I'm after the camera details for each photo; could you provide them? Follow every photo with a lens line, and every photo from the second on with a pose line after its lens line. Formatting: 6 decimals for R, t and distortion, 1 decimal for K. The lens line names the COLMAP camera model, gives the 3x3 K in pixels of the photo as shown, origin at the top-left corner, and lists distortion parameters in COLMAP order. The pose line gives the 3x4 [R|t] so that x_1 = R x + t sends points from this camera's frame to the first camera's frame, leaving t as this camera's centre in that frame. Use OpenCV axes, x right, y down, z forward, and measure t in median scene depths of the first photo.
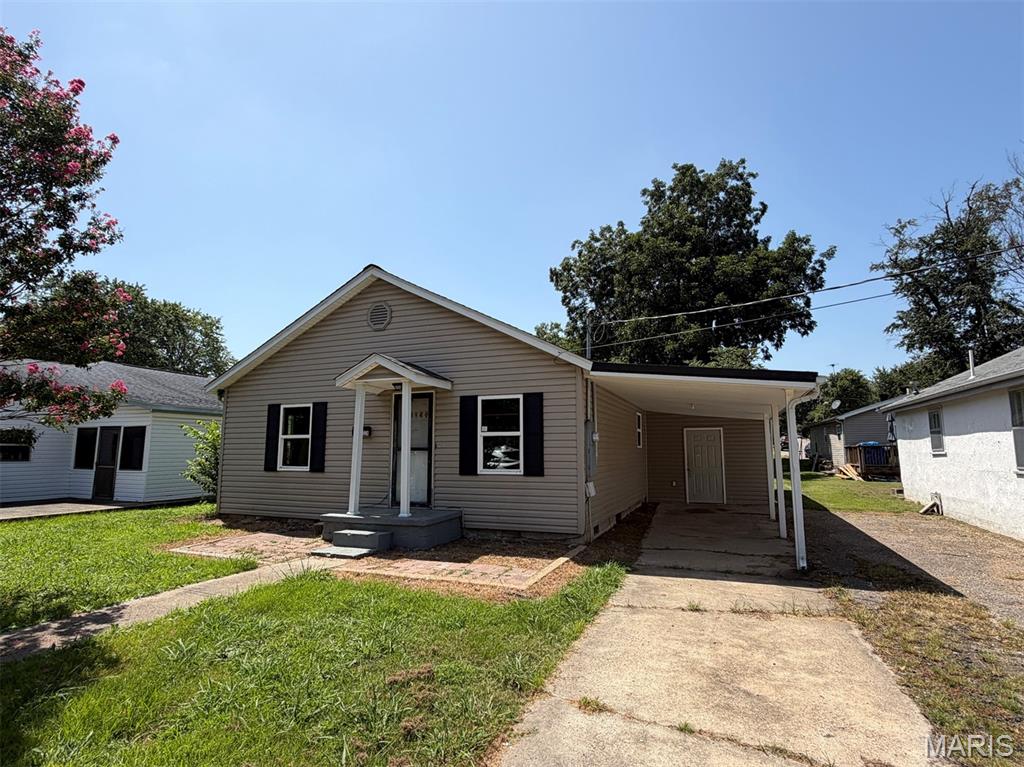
lens RADIAL K [[549.9, 0, 516.7], [0, 549.9, 374.5], [0, 0, 1]] dist [-0.011458, -0.001008]
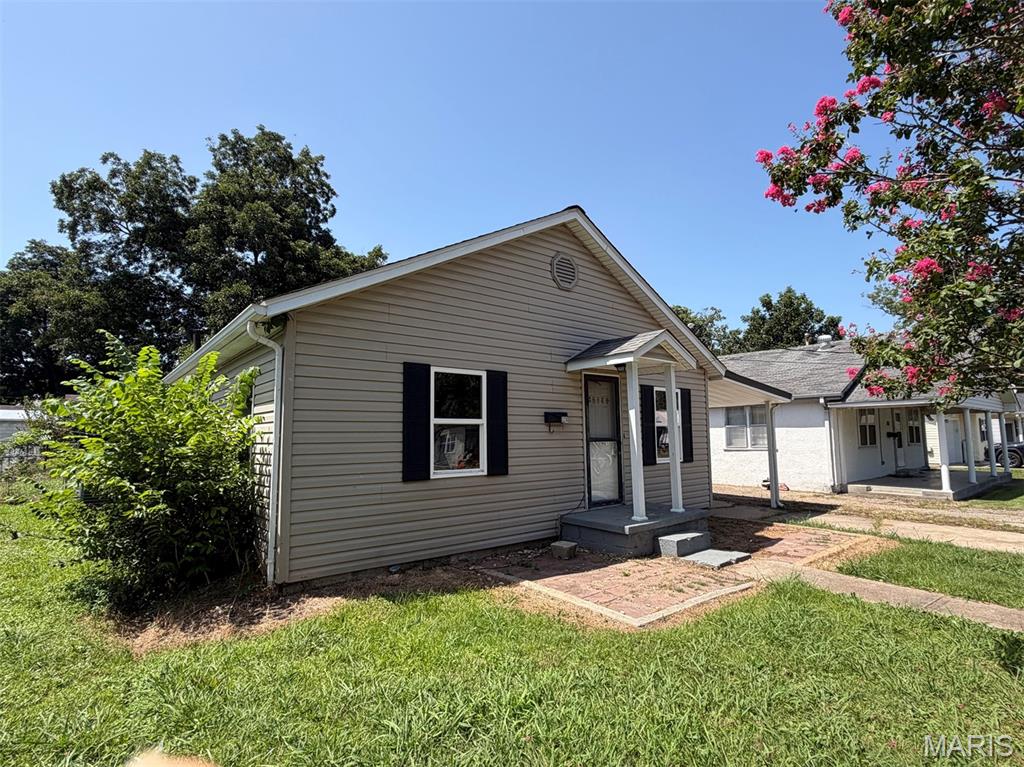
lens RADIAL K [[513.0, 0, 533.7], [0, 513.0, 382.9], [0, 0, 1]] dist [0.000066, 0.000155]
pose [[0.453654, 0.088994, 0.886723, -0.856165], [-0.117002, 0.992336, -0.039735, 0.081471], [-0.883464, -0.085723, 0.460590, 0.647021]]
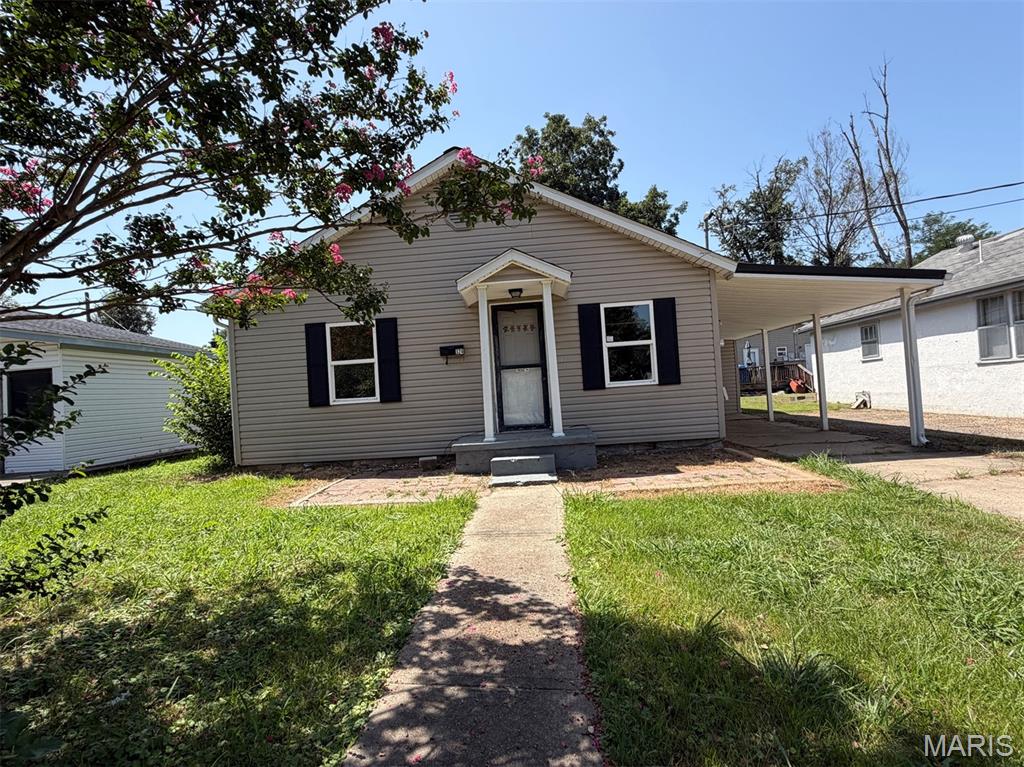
lens RADIAL K [[513.0, 0, 525.5], [0, 513.0, 381.8], [0, 0, 1]] dist [0.000066, 0.000155]
pose [[0.938870, -0.052483, 0.340247, -0.412377], [0.015834, 0.993849, 0.109608, 0.061890], [-0.343907, -0.097520, 0.933926, 0.196609]]
